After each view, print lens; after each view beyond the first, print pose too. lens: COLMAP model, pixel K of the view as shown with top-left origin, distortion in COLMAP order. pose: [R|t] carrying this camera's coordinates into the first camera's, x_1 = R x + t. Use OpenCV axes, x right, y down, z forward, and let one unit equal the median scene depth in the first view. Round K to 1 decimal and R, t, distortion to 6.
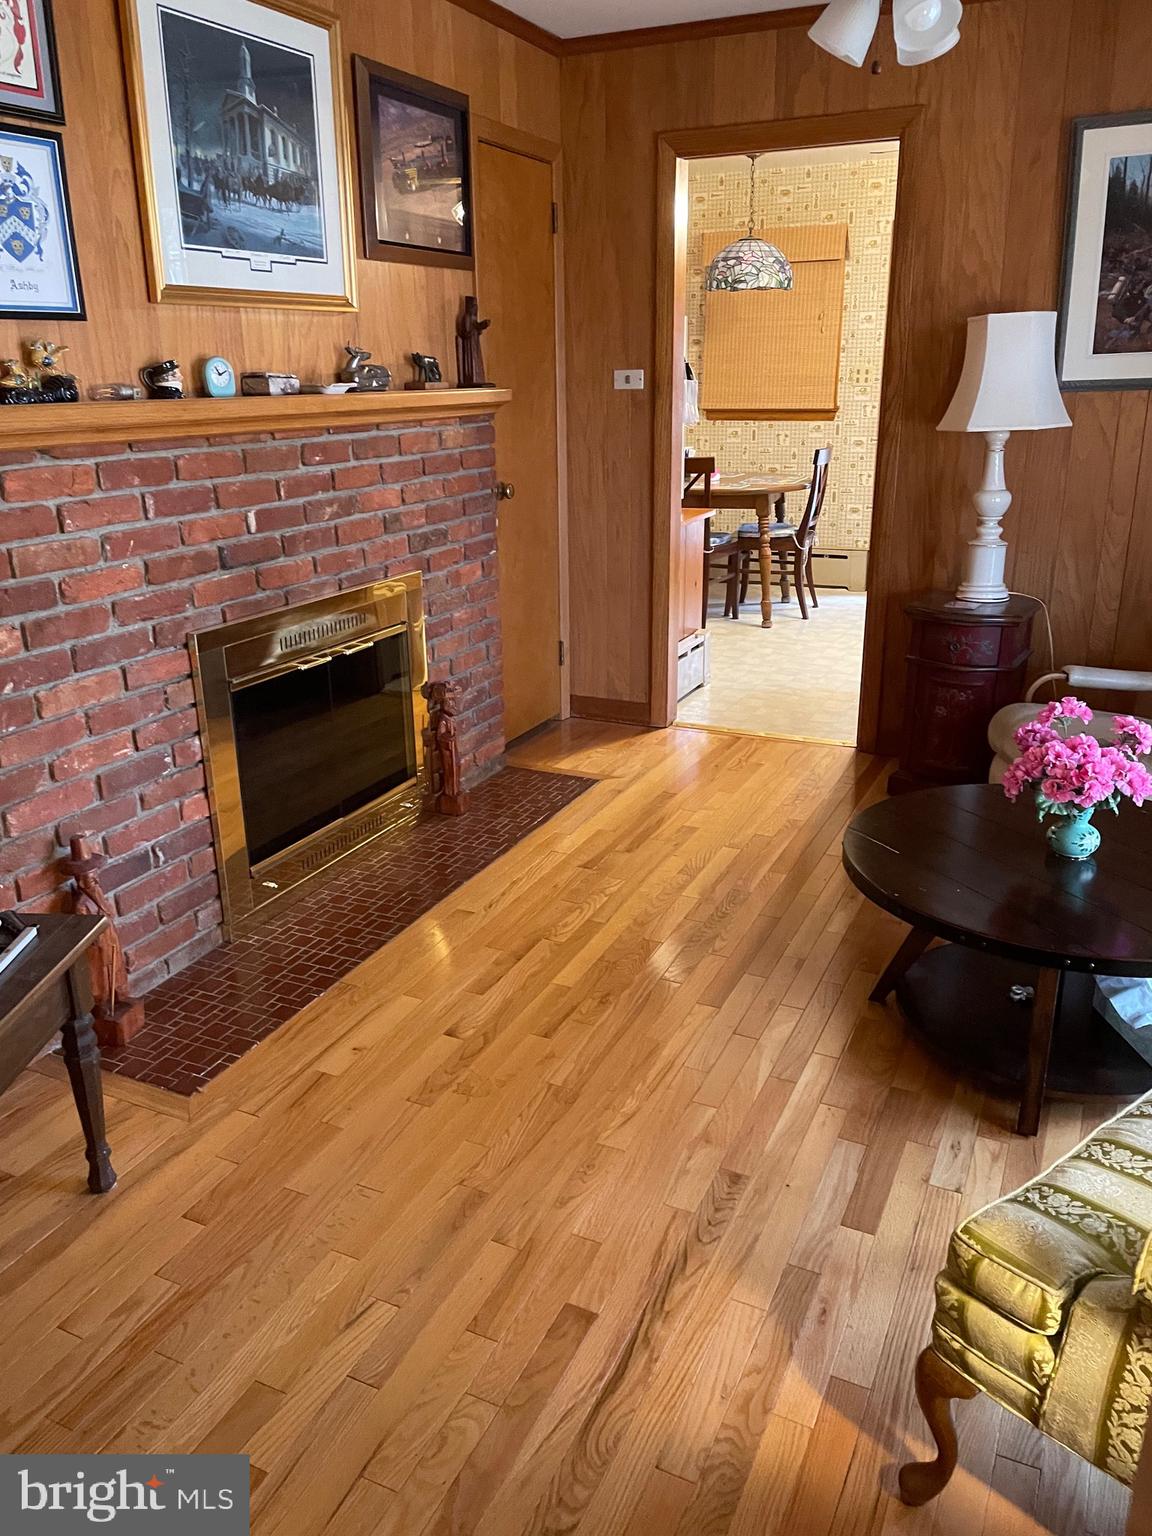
lens RADIAL K [[1168.5, 0, 576.0], [0, 1168.5, 768.0], [0, 0, 1]] dist [0.087862, -0.104583]
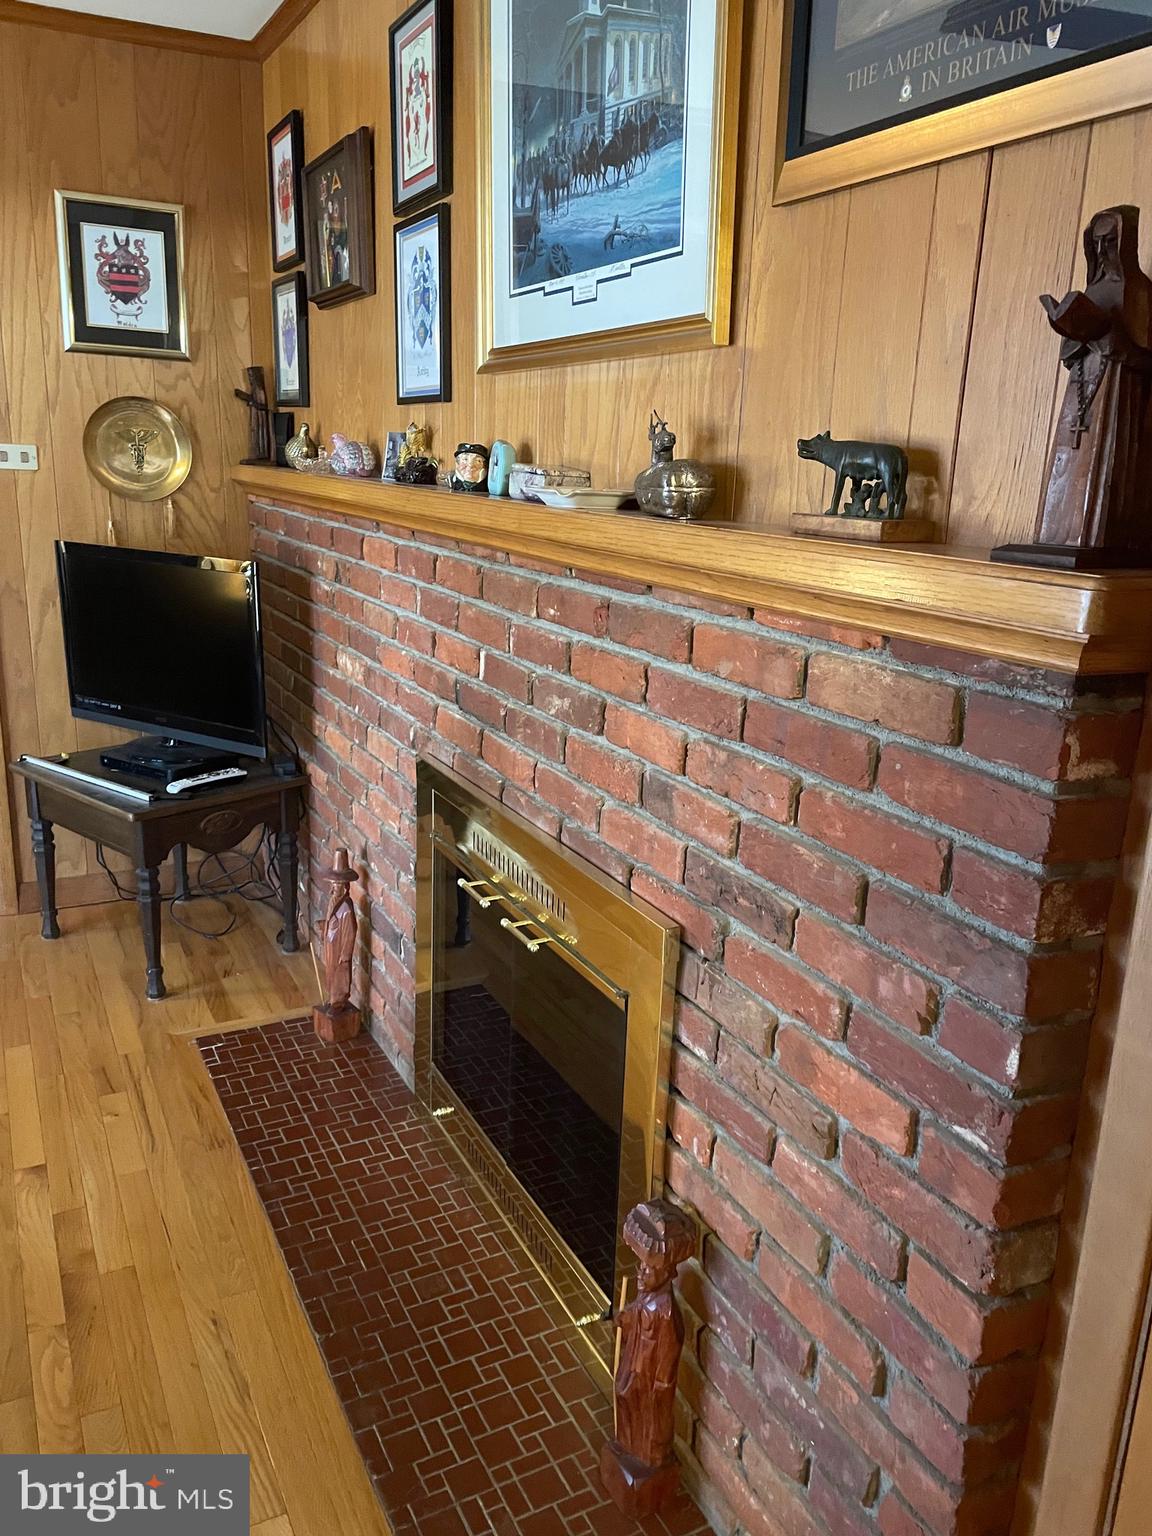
lens RADIAL K [[1168.5, 0, 576.0], [0, 1168.5, 768.0], [0, 0, 1]] dist [0.087862, -0.104583]
pose [[-0.607767, 0.198626, -0.768874, 0.246817], [-0.281518, 0.851442, 0.442486, -0.483873], [0.742541, 0.485380, -0.461561, 1.394366]]
